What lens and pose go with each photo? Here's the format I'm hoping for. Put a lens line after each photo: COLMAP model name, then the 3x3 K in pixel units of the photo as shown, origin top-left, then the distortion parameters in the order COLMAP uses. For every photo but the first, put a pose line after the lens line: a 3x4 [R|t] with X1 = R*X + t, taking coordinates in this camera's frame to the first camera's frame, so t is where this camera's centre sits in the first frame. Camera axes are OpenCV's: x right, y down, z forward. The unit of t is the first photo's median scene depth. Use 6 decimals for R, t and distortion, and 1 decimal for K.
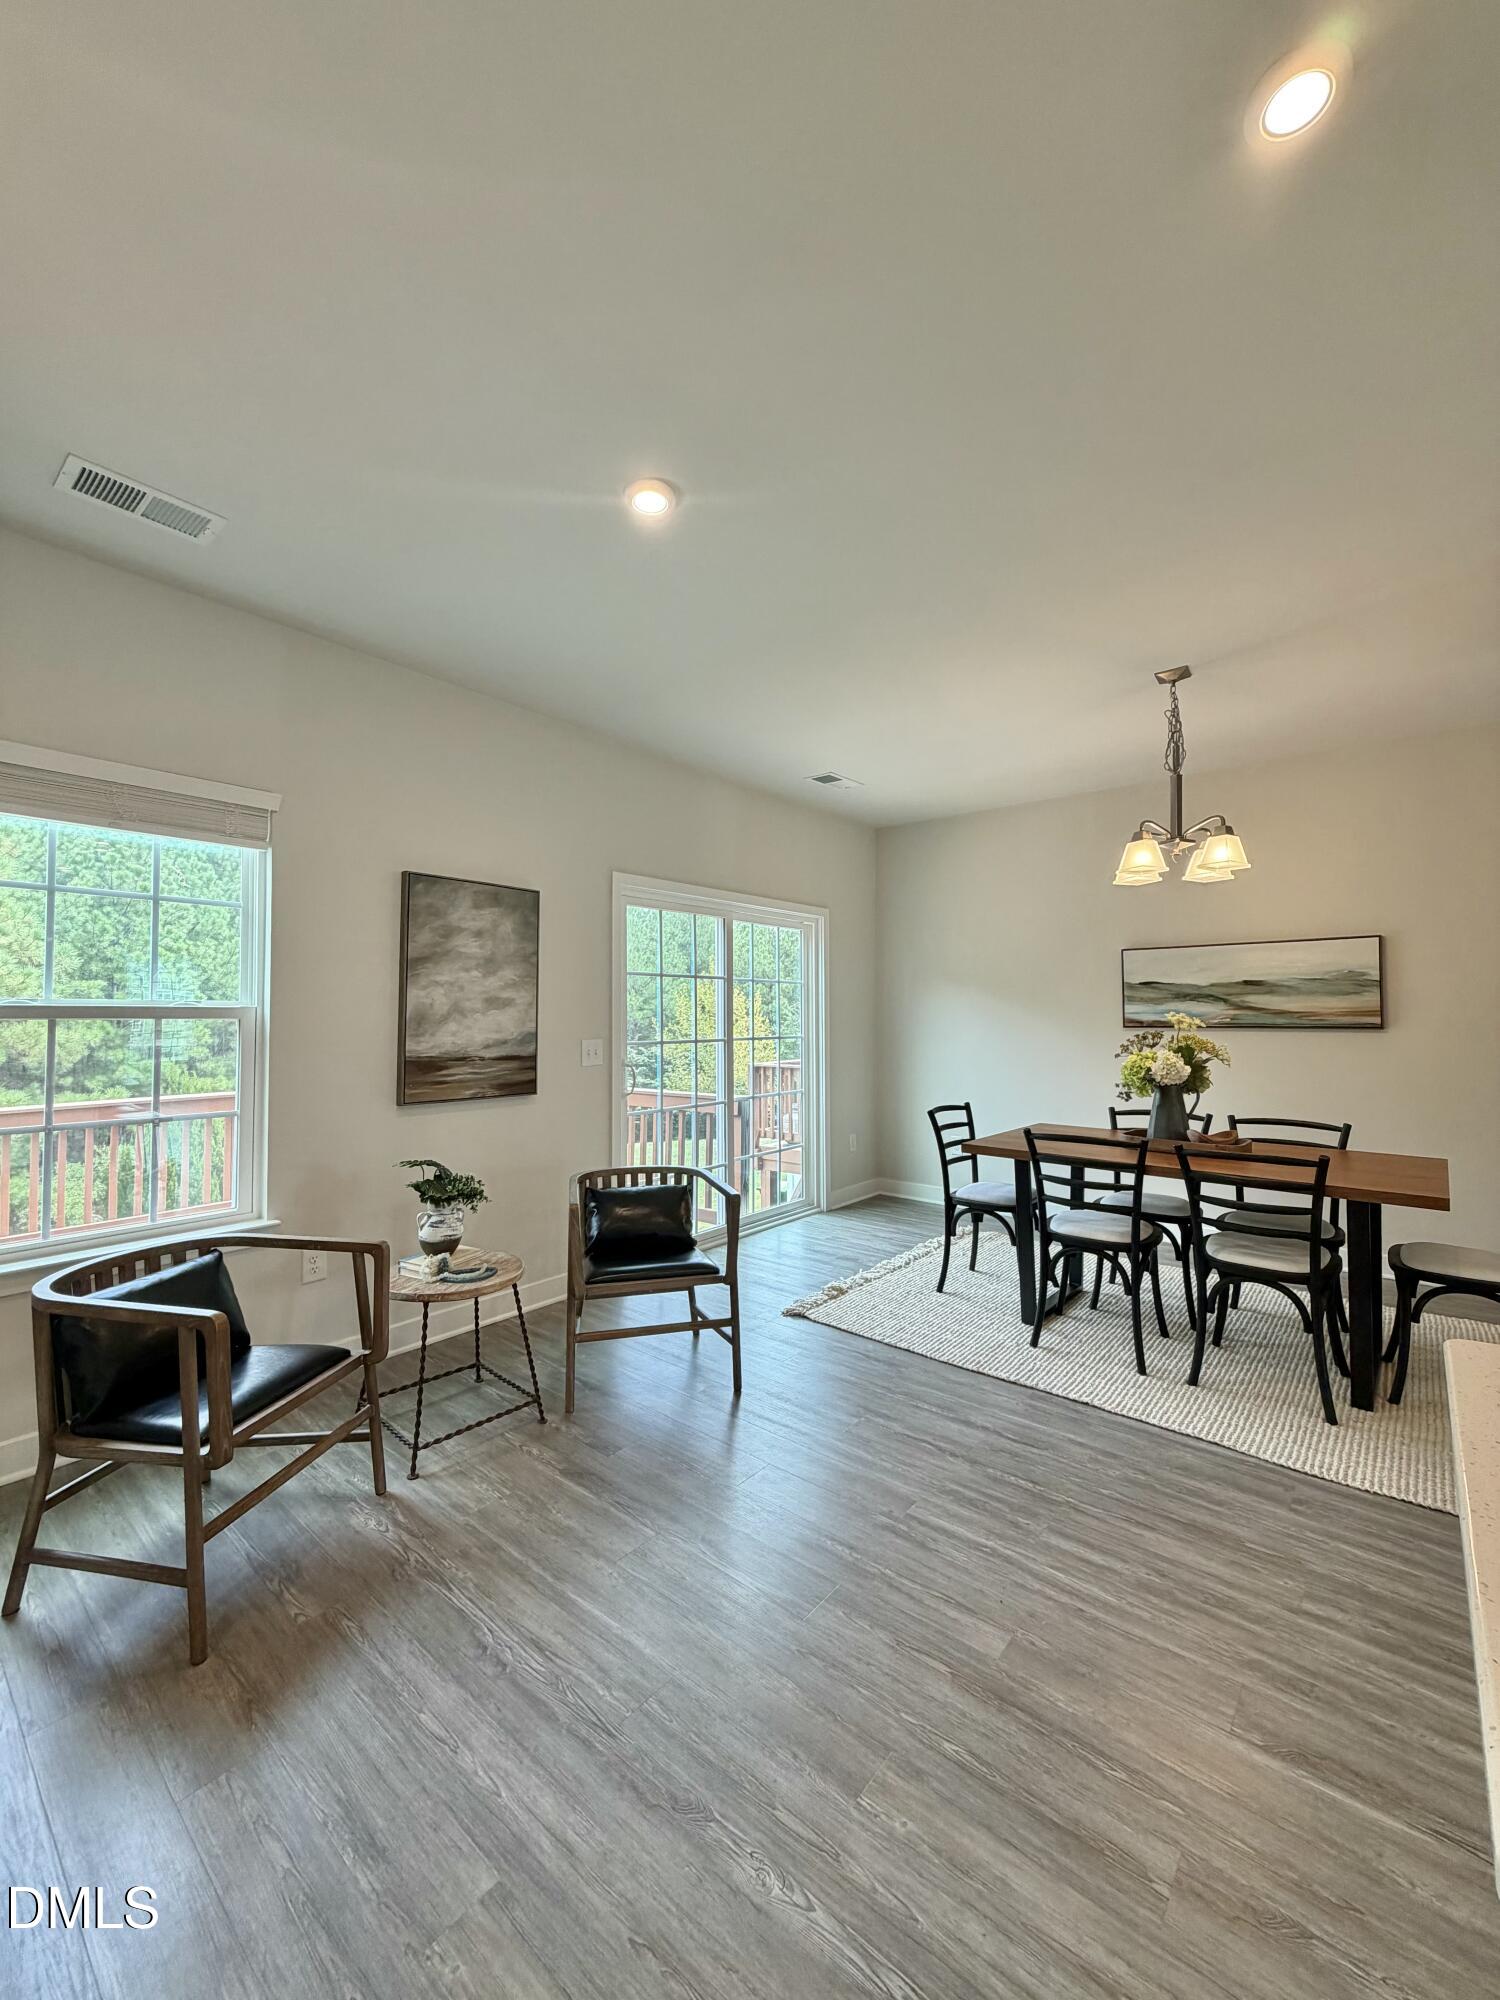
lens RADIAL K [[791.0, 0, 750.0], [0, 791.0, 1000.0], [0, 0, 1]] dist [-0.000467, -0.000150]
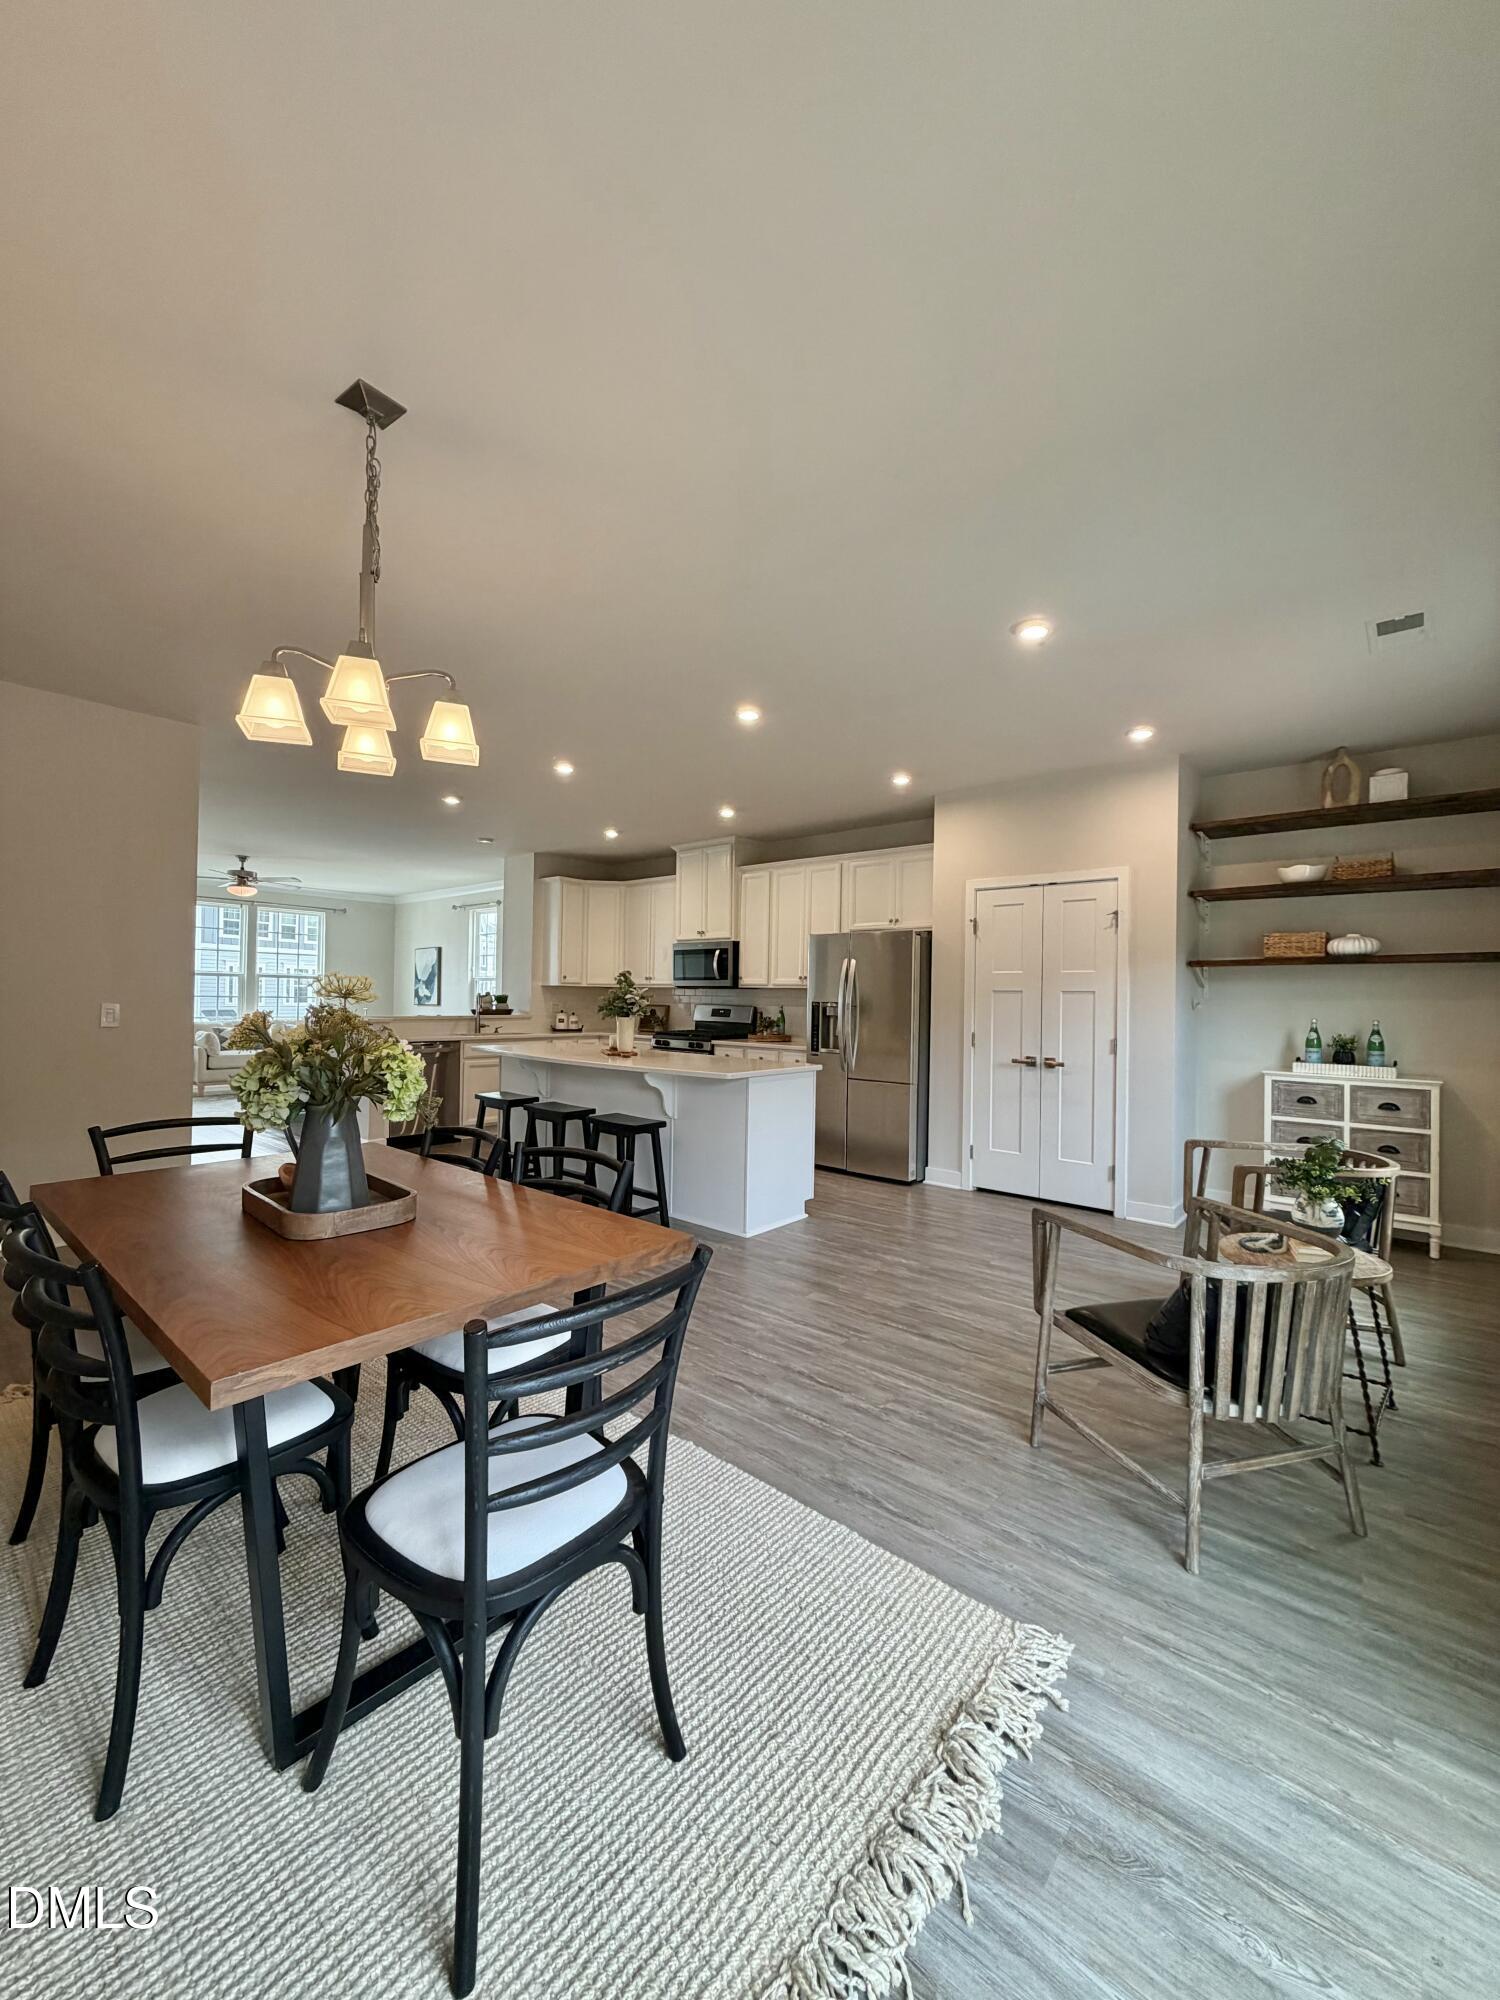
lens RADIAL K [[797.1, 0, 750.0], [0, 797.1, 1000.0], [0, 0, 1]] dist [-0.001213, -0.000150]
pose [[-0.999912, -0.012543, 0.004252, 0.238673], [-0.012623, 0.999733, -0.019333, 0.041683], [-0.004009, -0.019385, -0.999804, 1.552954]]
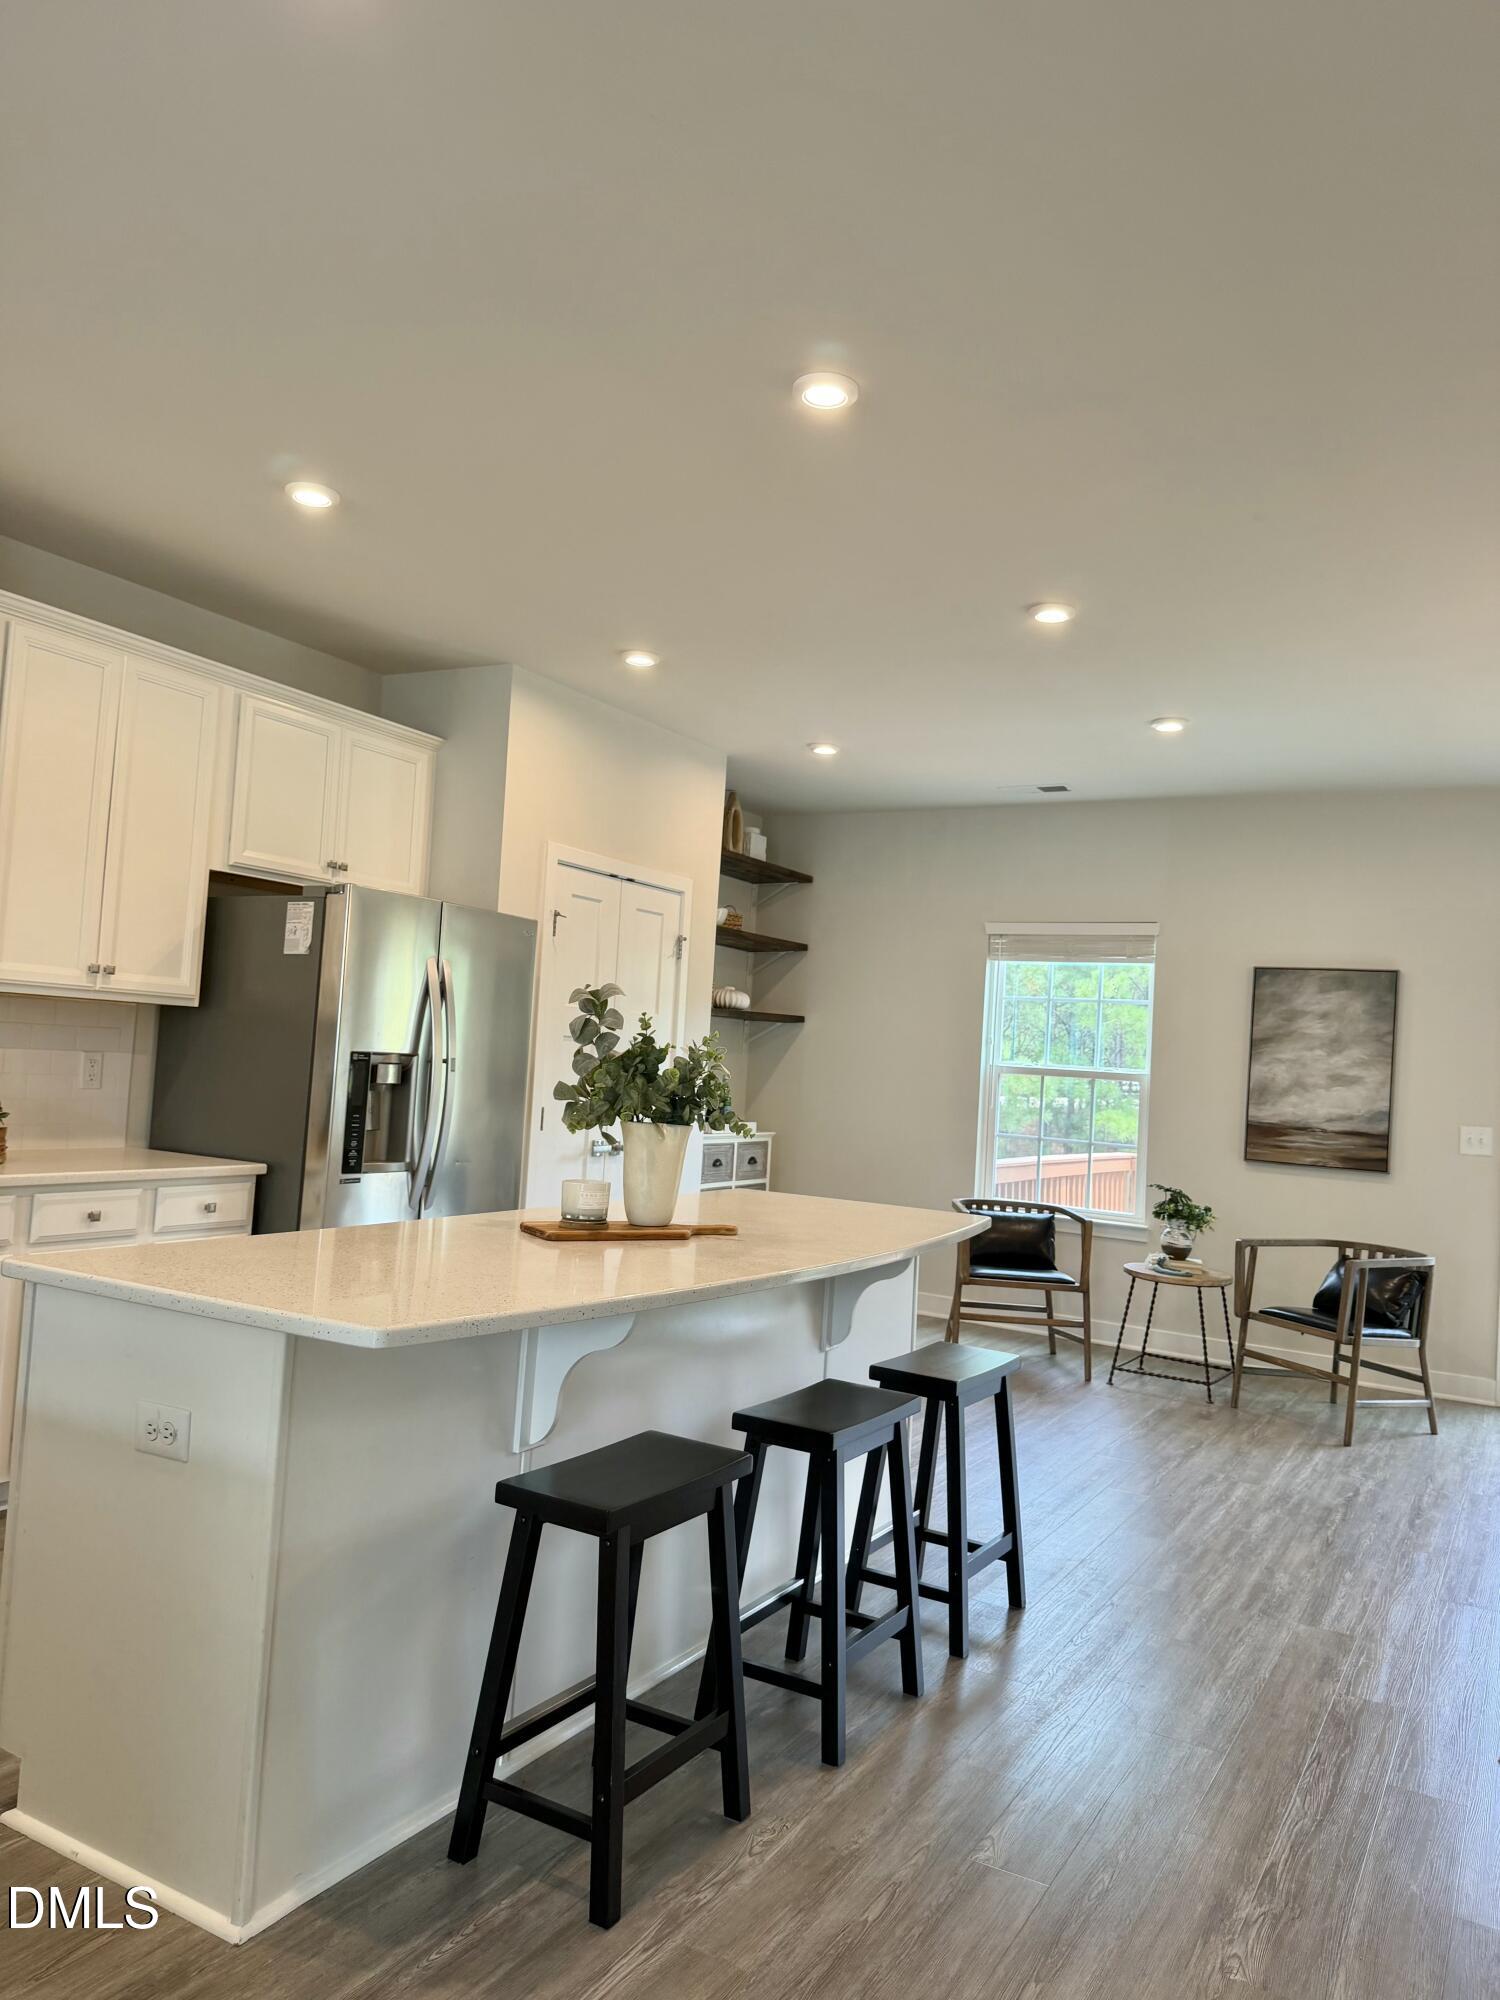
lens RADIAL K [[1391.3, 0, 756.6], [0, 1391.3, 1005.6], [0, 0, 1]] dist [0.087618, -0.166645]
pose [[0.179375, -0.023777, -0.983493, 1.450287], [-0.038823, 0.998758, -0.031227, -0.007078], [0.983014, 0.043783, 0.178229, -0.121209]]
